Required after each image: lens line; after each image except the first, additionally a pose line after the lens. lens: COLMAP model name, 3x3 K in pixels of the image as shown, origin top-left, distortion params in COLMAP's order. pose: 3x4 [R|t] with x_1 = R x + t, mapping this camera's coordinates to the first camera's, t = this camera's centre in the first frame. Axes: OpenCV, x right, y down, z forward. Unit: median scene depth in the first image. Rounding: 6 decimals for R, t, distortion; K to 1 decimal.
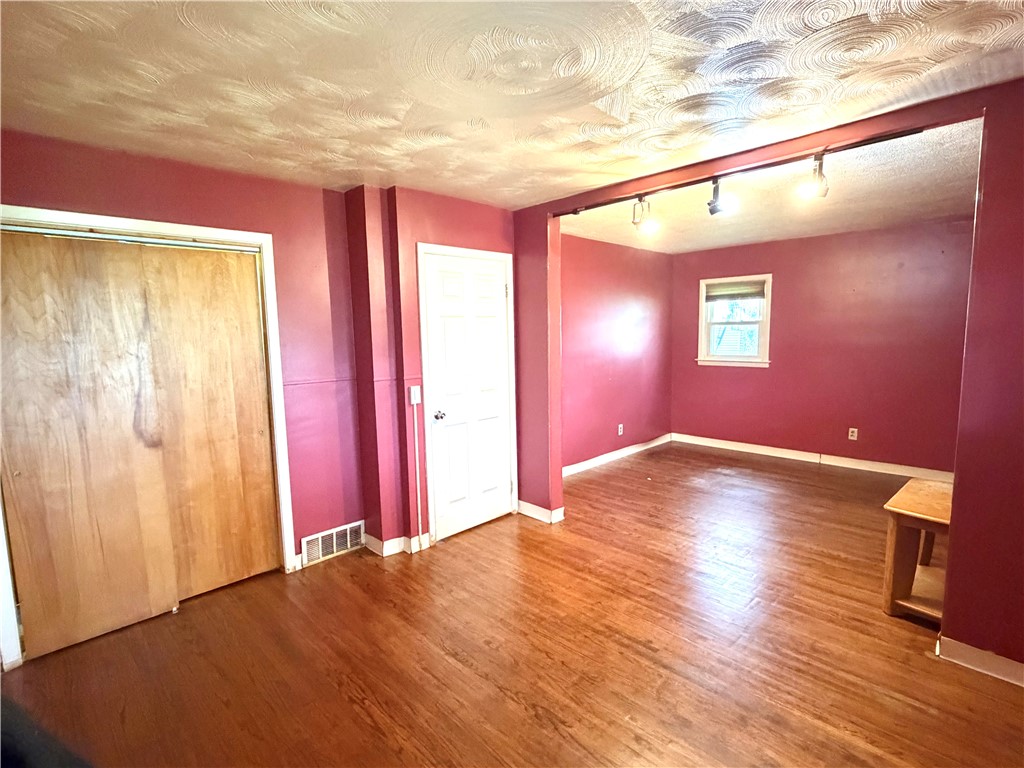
lens RADIAL K [[494.4, 0, 514.3], [0, 494.4, 383.8], [0, 0, 1]] dist [0.003521, 0.000486]
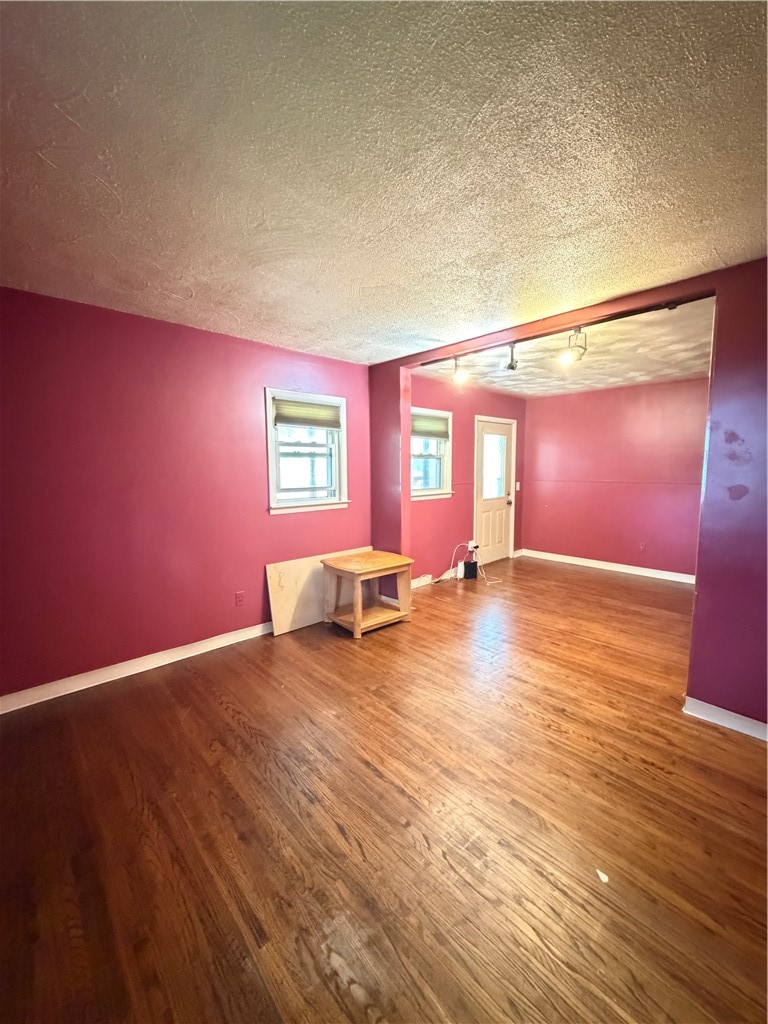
lens RADIAL K [[405.2, 0, 382.0], [0, 405.2, 514.2], [0, 0, 1]] dist [0.000436, 0.000216]
pose [[-0.998961, 0.023380, 0.039129, 0.638650], [0.031514, 0.974470, 0.222295, -0.194890], [-0.032932, 0.223297, -0.974194, 1.902686]]
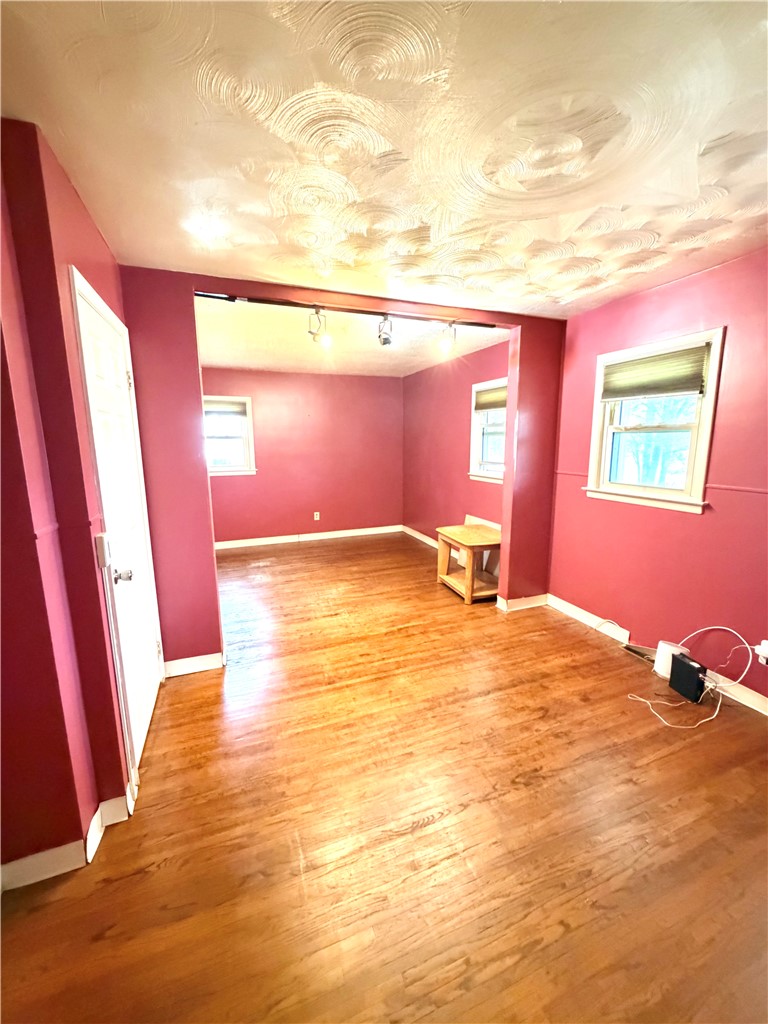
lens RADIAL K [[405.2, 0, 385.4], [0, 405.2, 508.5], [0, 0, 1]] dist [0.000436, 0.000216]
pose [[0.400768, -0.136379, 0.905972, -0.498736], [0.098658, 0.989533, 0.105315, -0.041536], [-0.910852, 0.047175, 0.410028, 0.539223]]
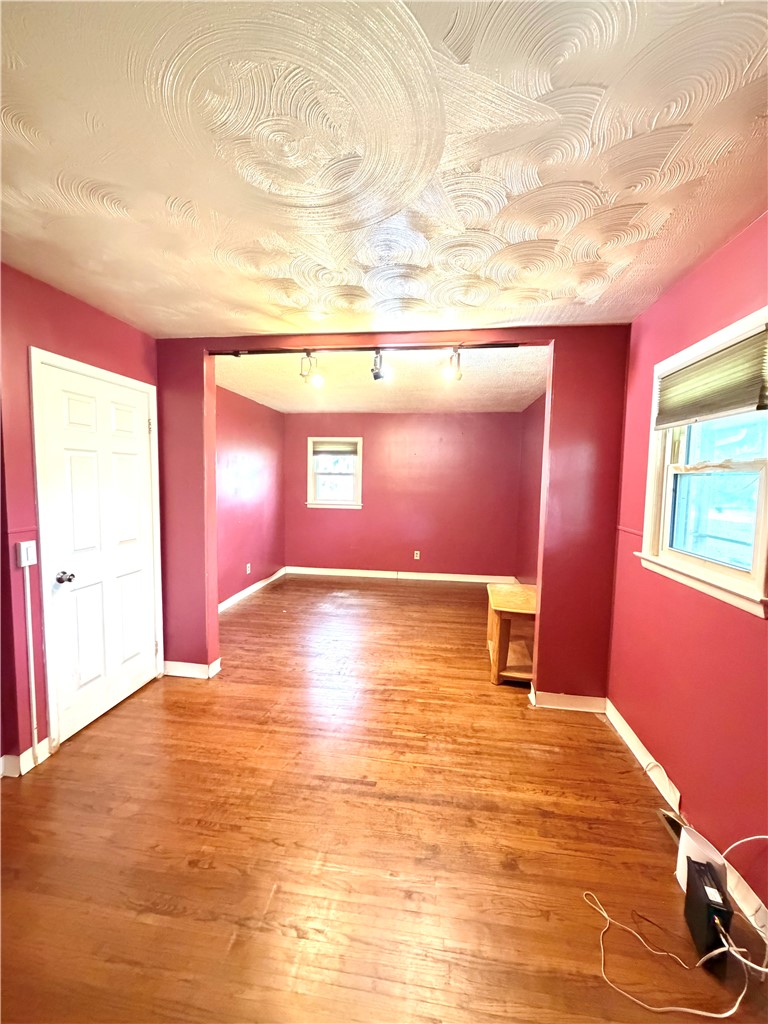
lens RADIAL K [[405.2, 0, 385.4], [0, 405.2, 508.8], [0, 0, 1]] dist [0.000436, 0.000216]
pose [[0.793825, -0.012507, 0.608017, -0.148525], [0.033694, 0.999157, -0.023438, -0.011769], [-0.607212, 0.039093, 0.793578, 0.211469]]
